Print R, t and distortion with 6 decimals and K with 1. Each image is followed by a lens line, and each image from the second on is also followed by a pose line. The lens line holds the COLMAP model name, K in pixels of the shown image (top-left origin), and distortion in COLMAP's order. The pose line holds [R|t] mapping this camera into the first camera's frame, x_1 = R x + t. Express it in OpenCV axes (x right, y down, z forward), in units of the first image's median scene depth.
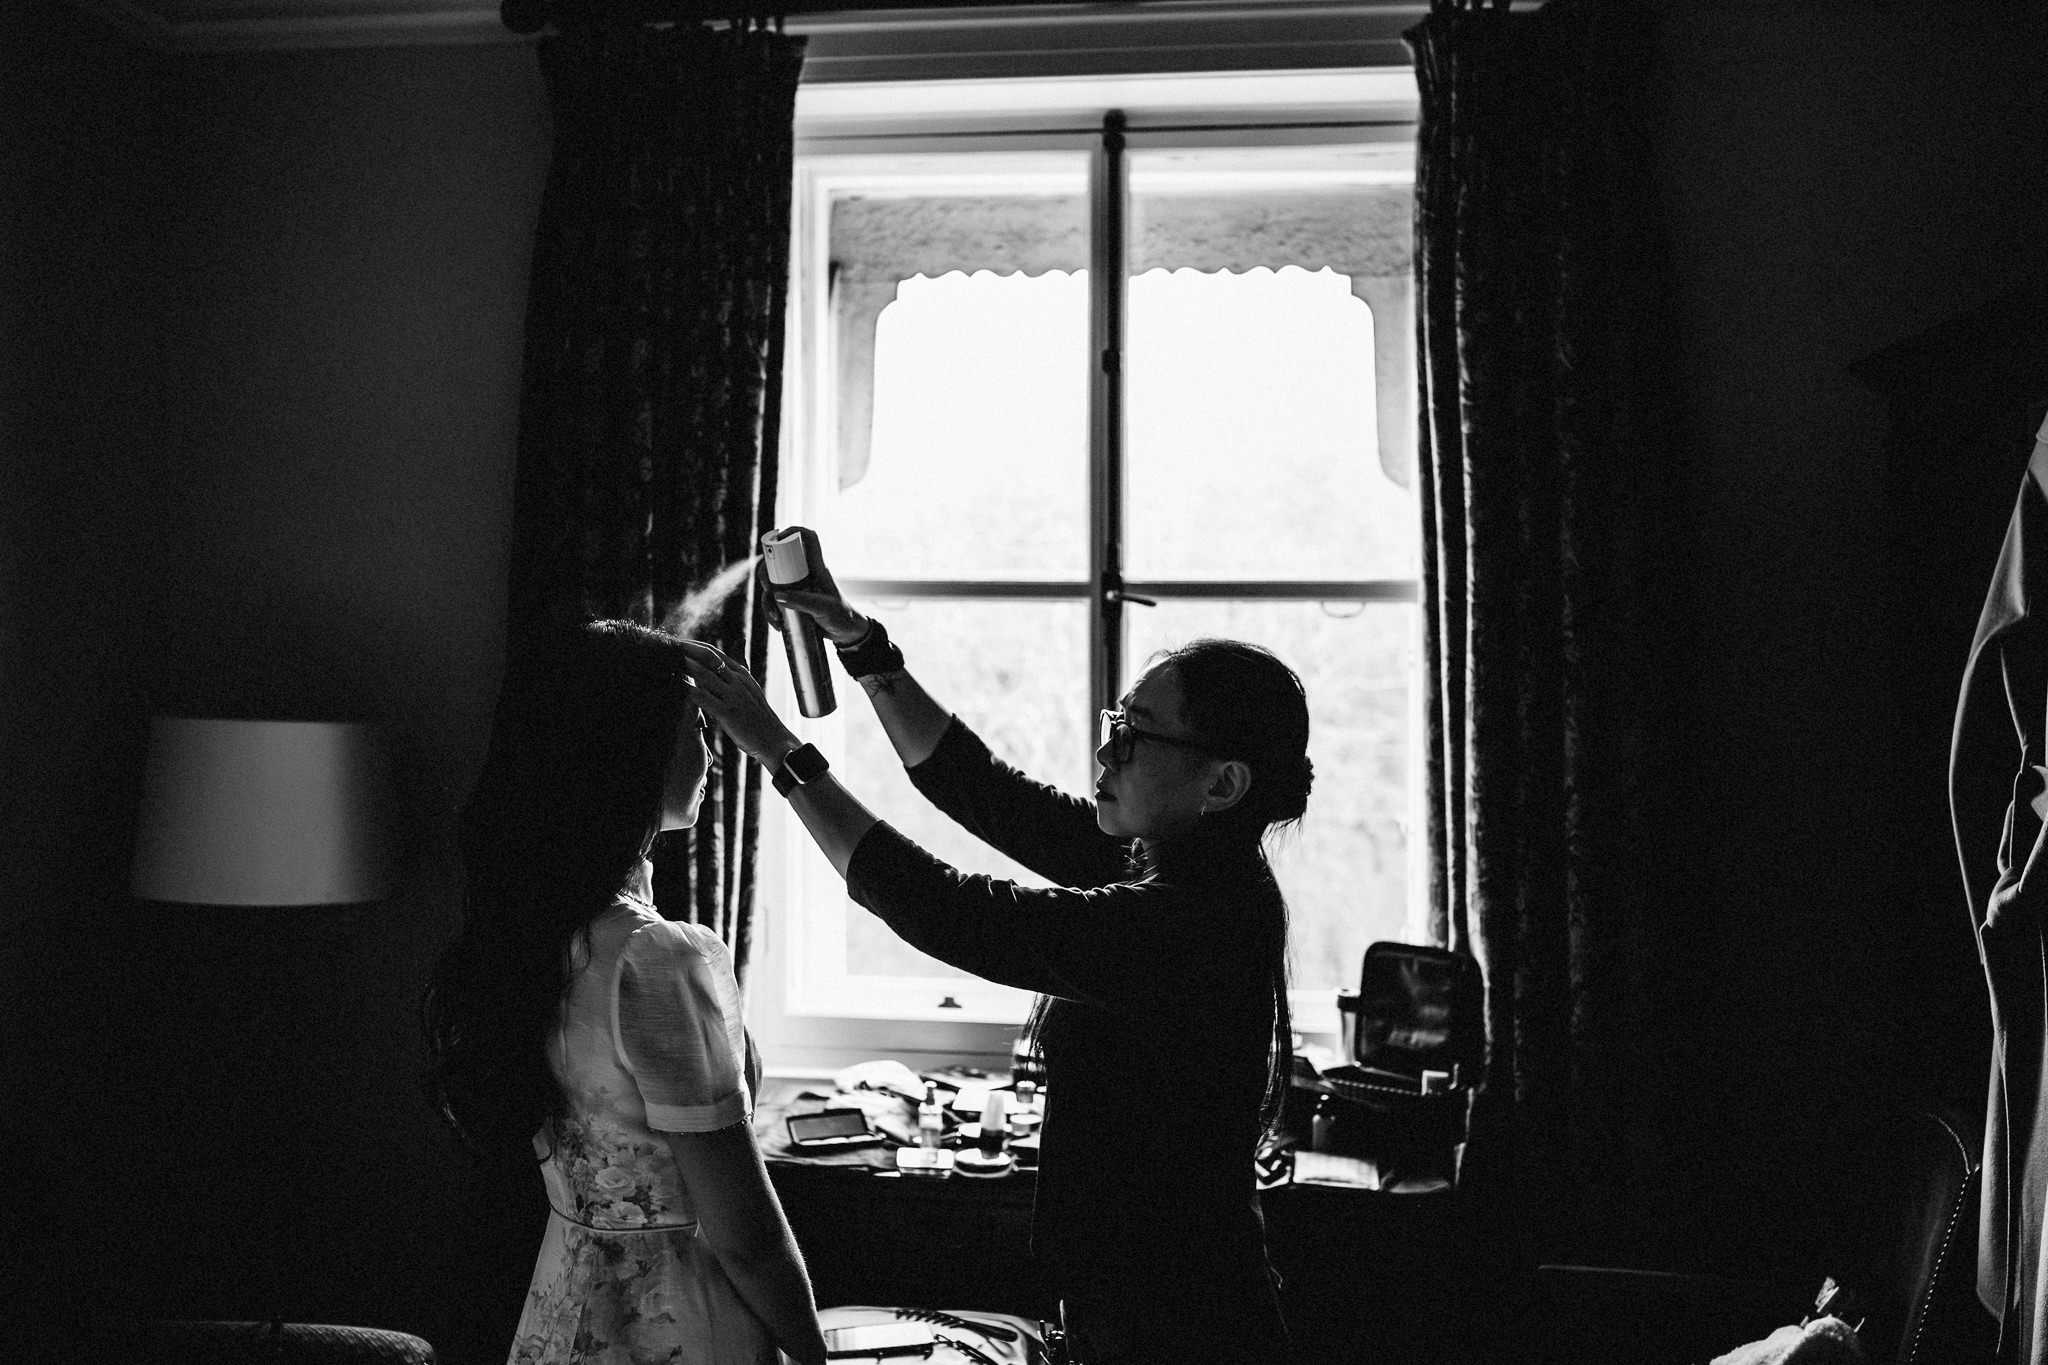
lens RADIAL K [[2149.2, 0, 1005.4], [0, 2149.2, 661.6], [0, 0, 1]] dist [-0.021545, 0.000000]
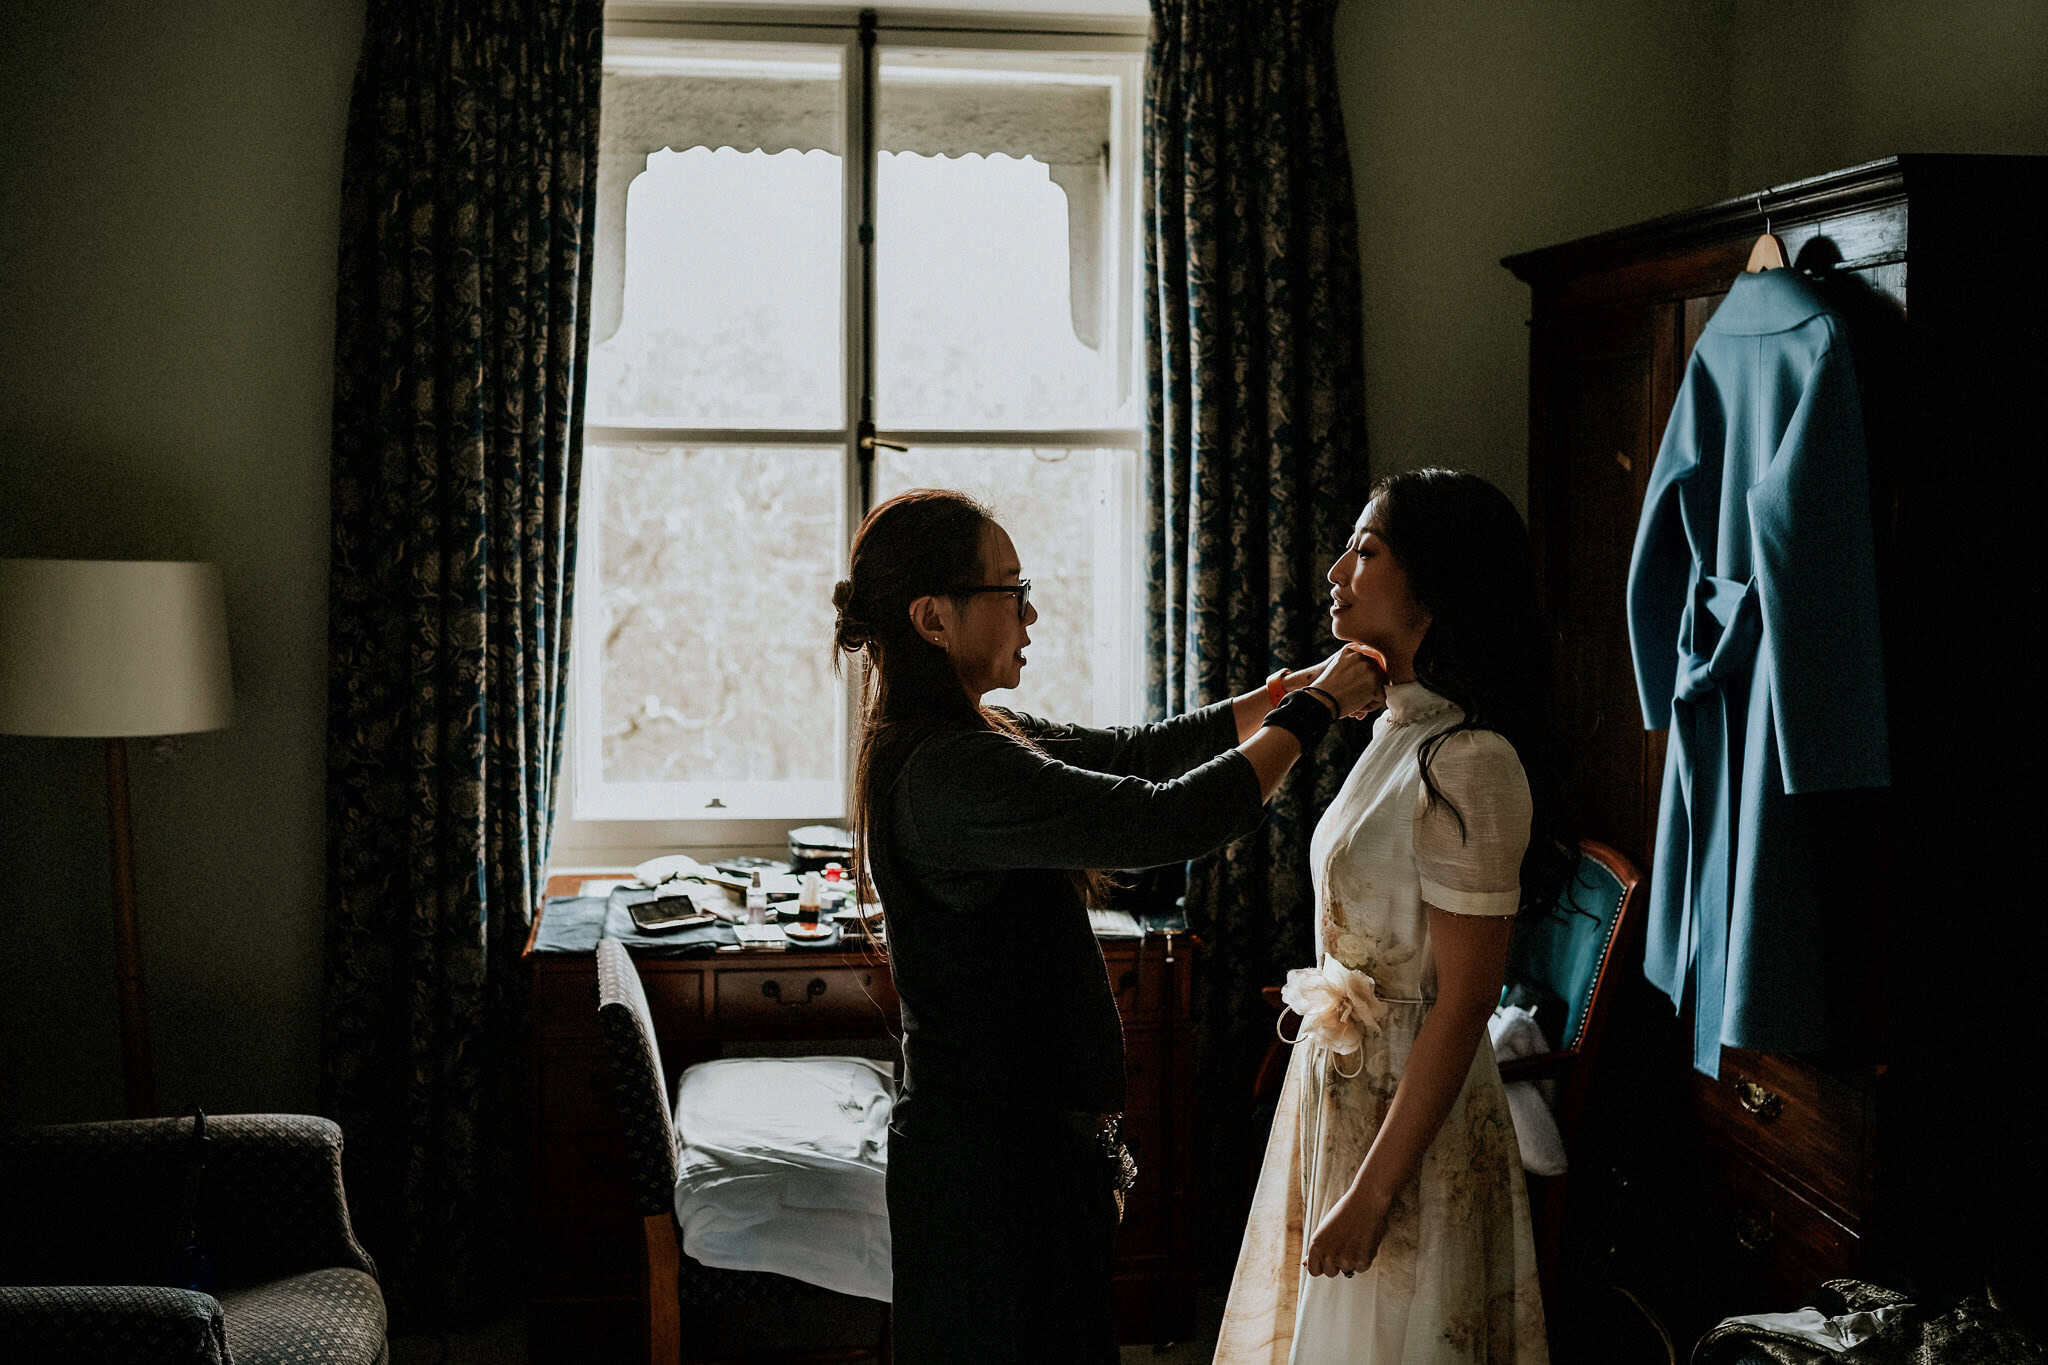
lens RADIAL K [[2013.3, 0, 999.0], [0, 2013.3, 651.9], [0, 0, 1]] dist [-0.036839, 0.000000]
pose [[0.966371, -0.024367, 0.255995, -0.172825], [0.004598, 0.996978, 0.077543, -0.002321], [-0.257111, -0.073758, 0.963563, -0.061410]]
